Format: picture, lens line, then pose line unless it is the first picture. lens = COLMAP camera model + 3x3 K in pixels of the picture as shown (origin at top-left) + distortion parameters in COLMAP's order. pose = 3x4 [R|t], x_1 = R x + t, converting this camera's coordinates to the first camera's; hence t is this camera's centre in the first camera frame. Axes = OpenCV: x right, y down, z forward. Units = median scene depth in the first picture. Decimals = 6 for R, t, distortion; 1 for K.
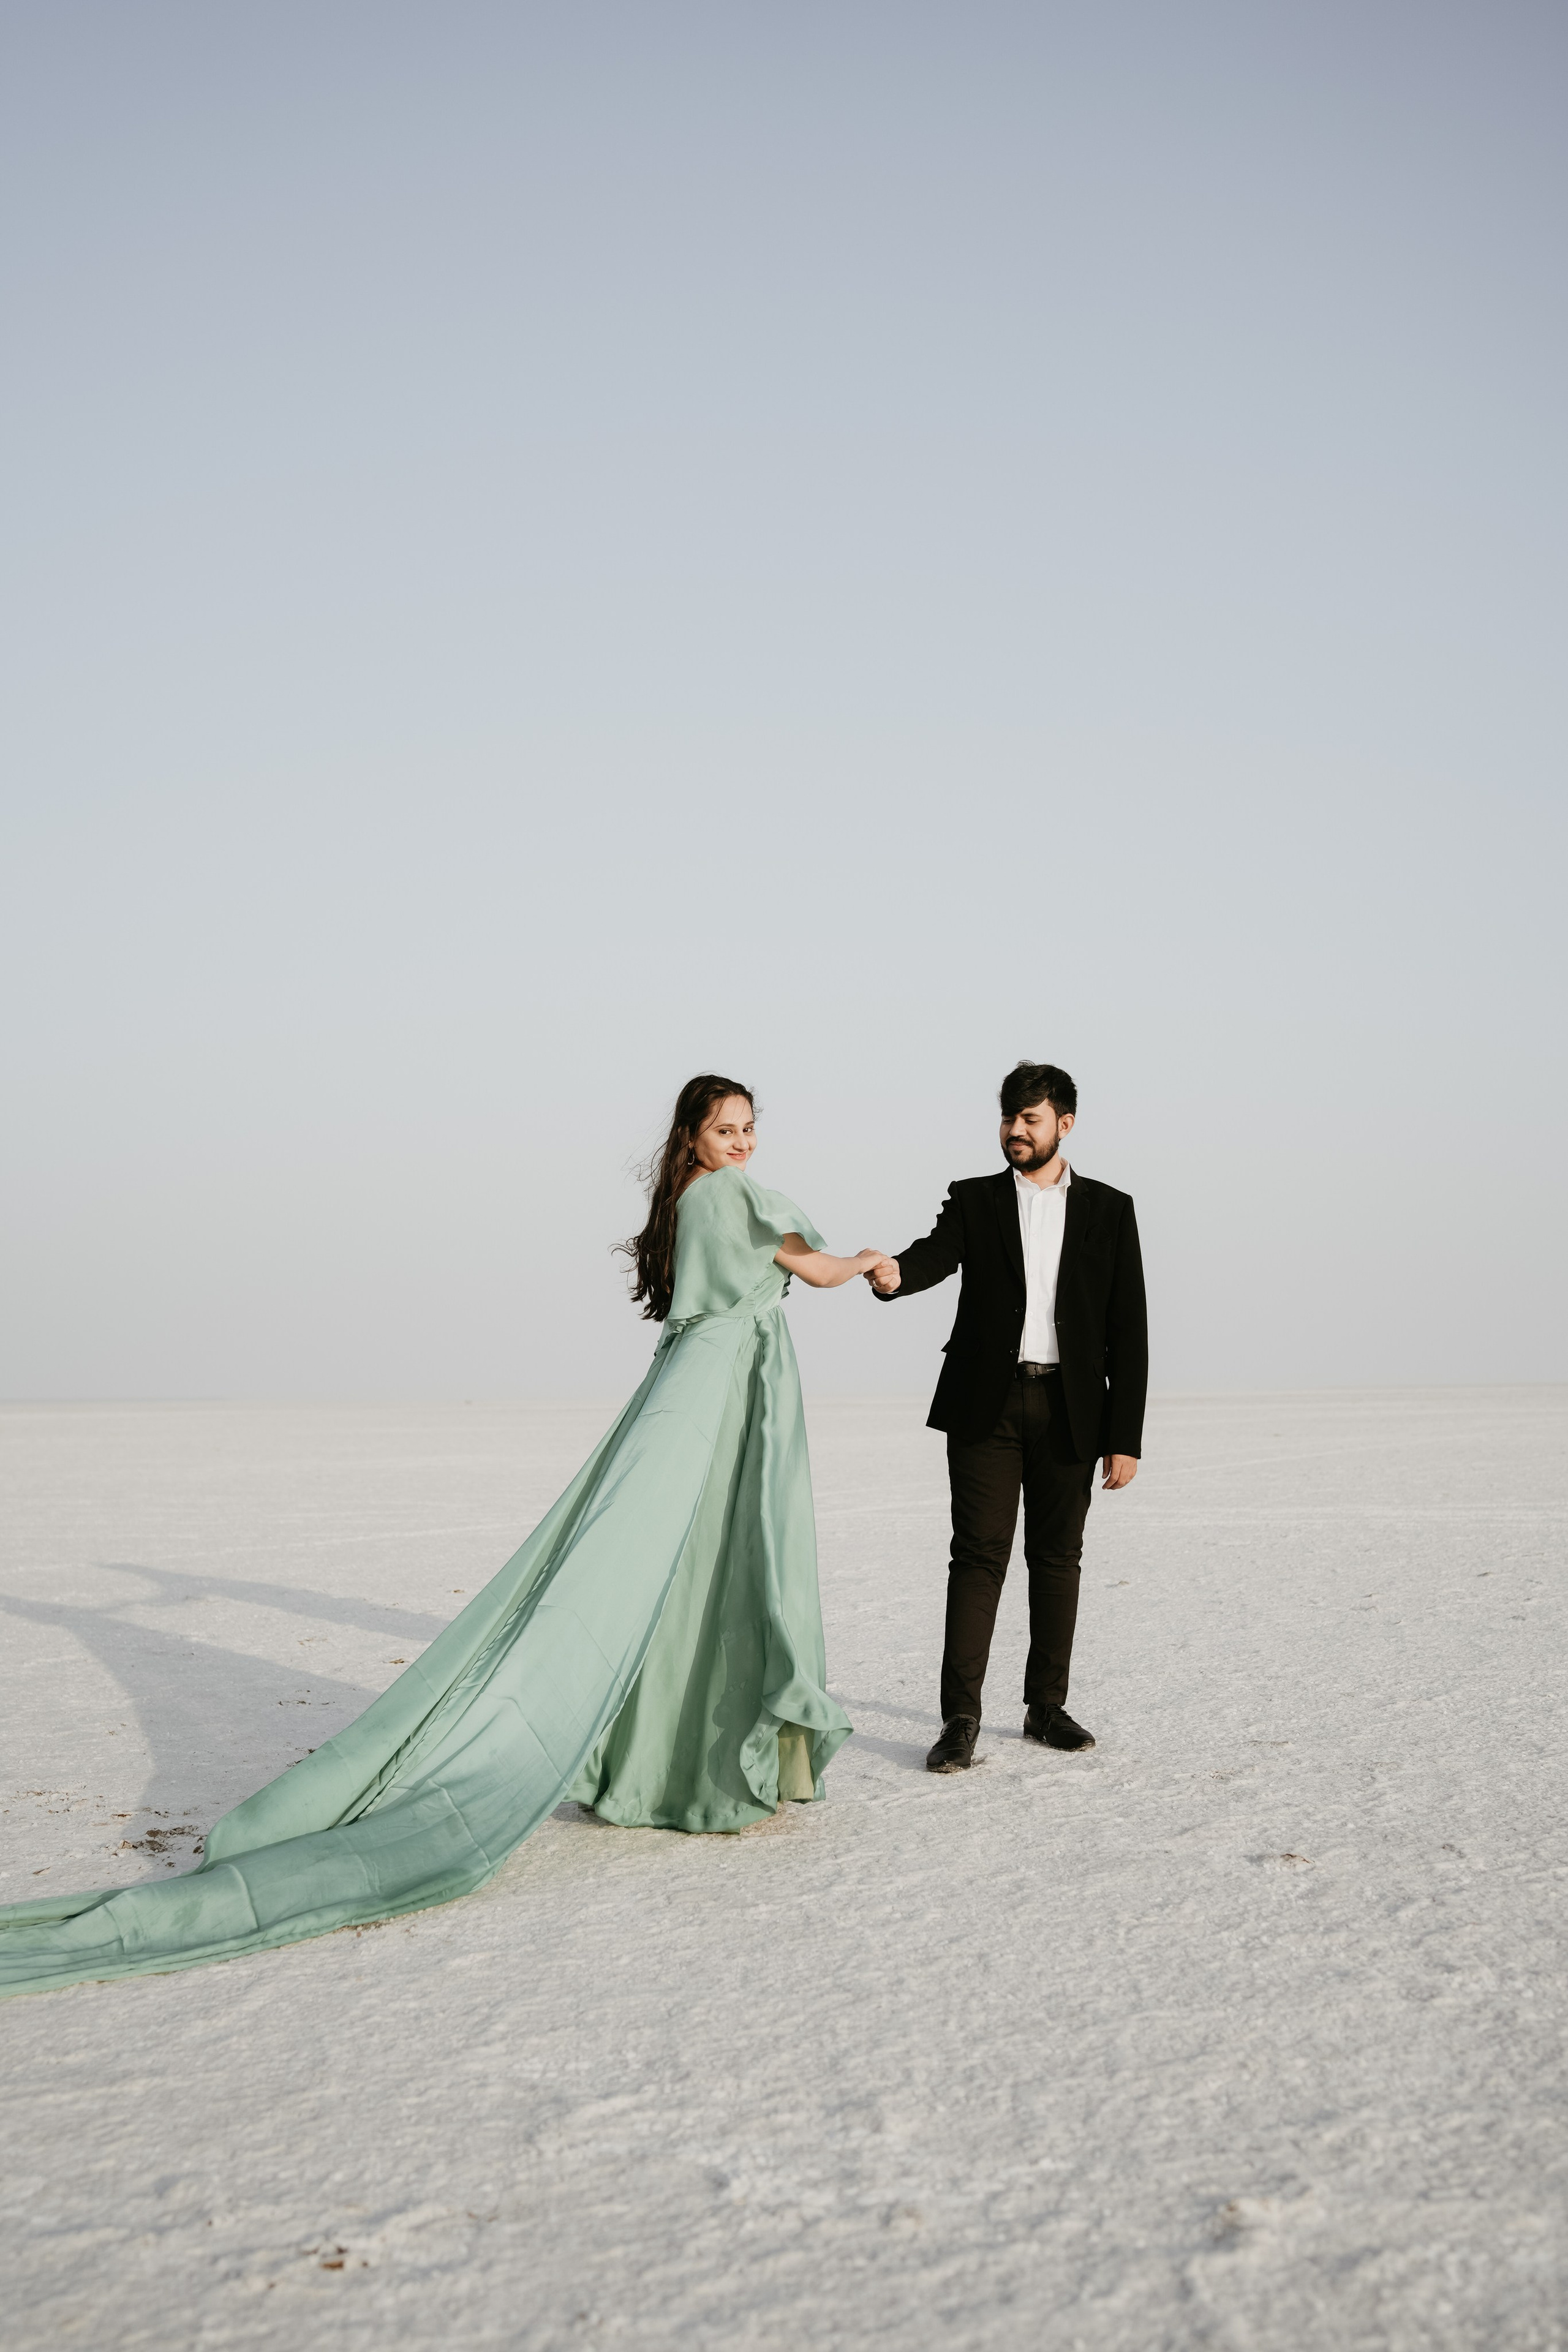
lens RADIAL K [[2395.1, 0, 784.0], [0, 2395.1, 1176.0], [0, 0, 1]] dist [-0.086167, 0.108500]
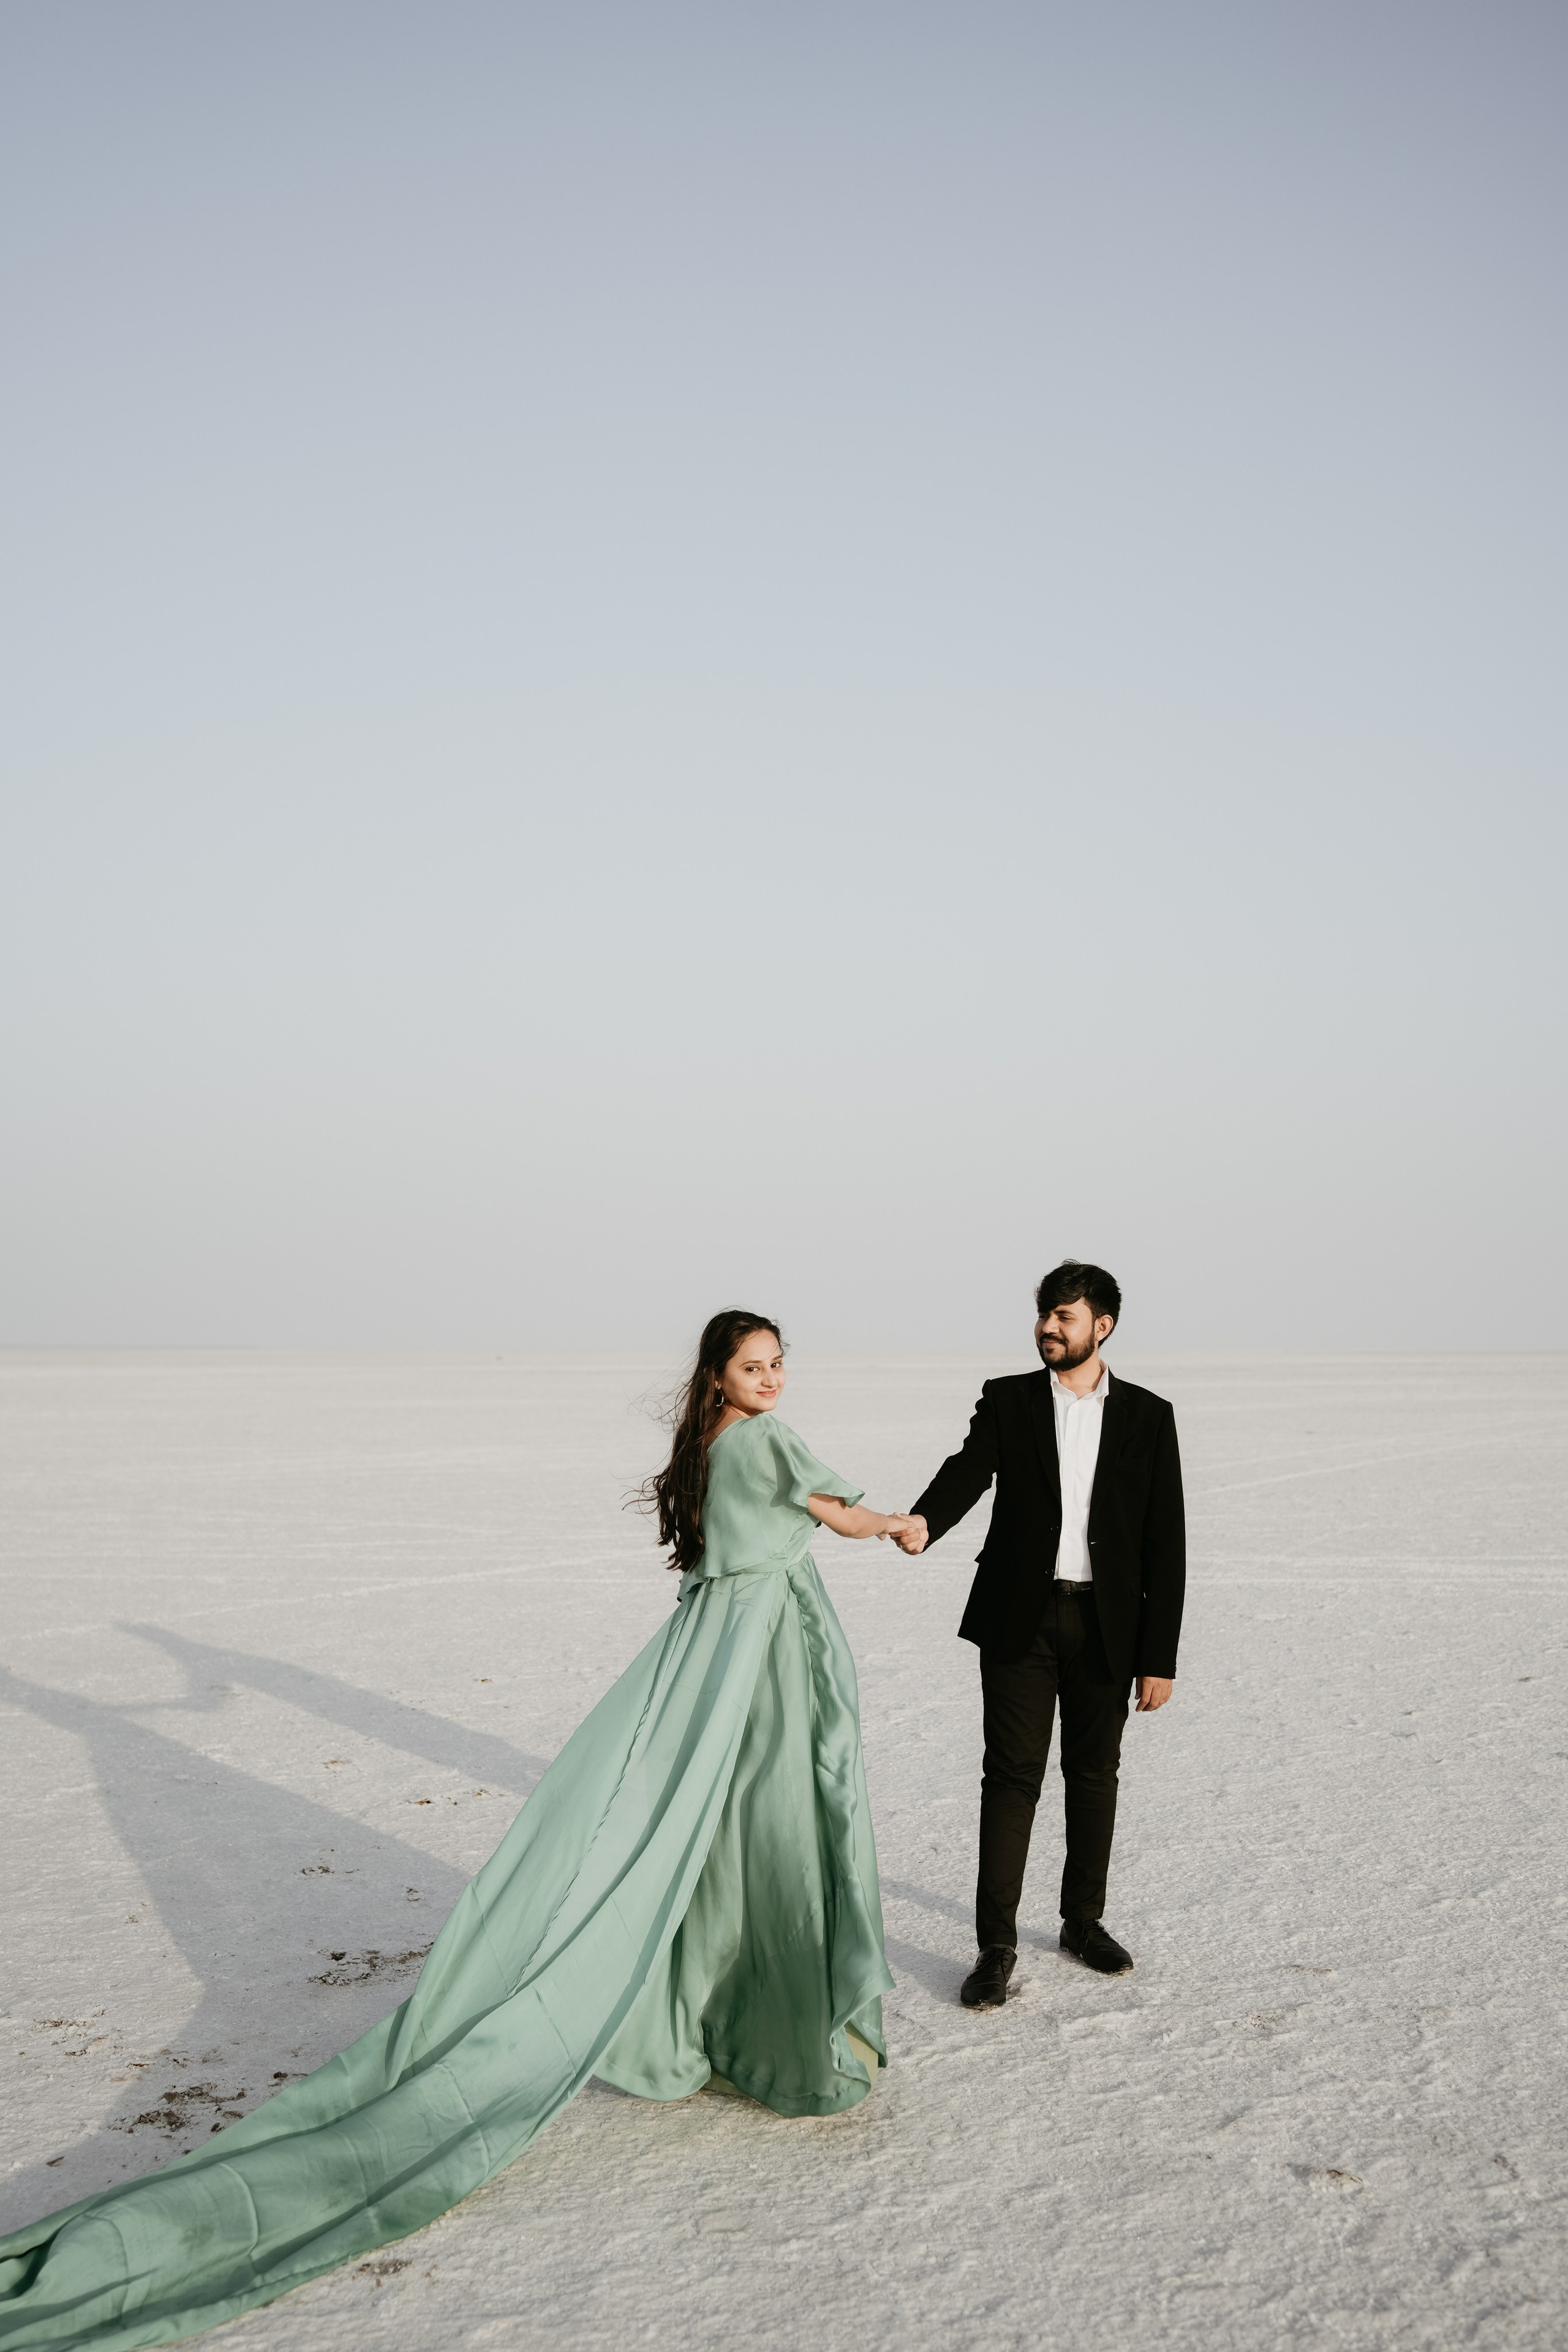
lens RADIAL K [[2395.1, 0, 784.0], [0, 2395.1, 1176.0], [0, 0, 1]] dist [-0.086167, 0.108500]
pose [[0.999920, -0.003338, -0.012163, 0.000341], [0.003656, 0.999650, 0.026220, -0.117111], [0.012071, -0.026262, 0.999582, 0.034292]]
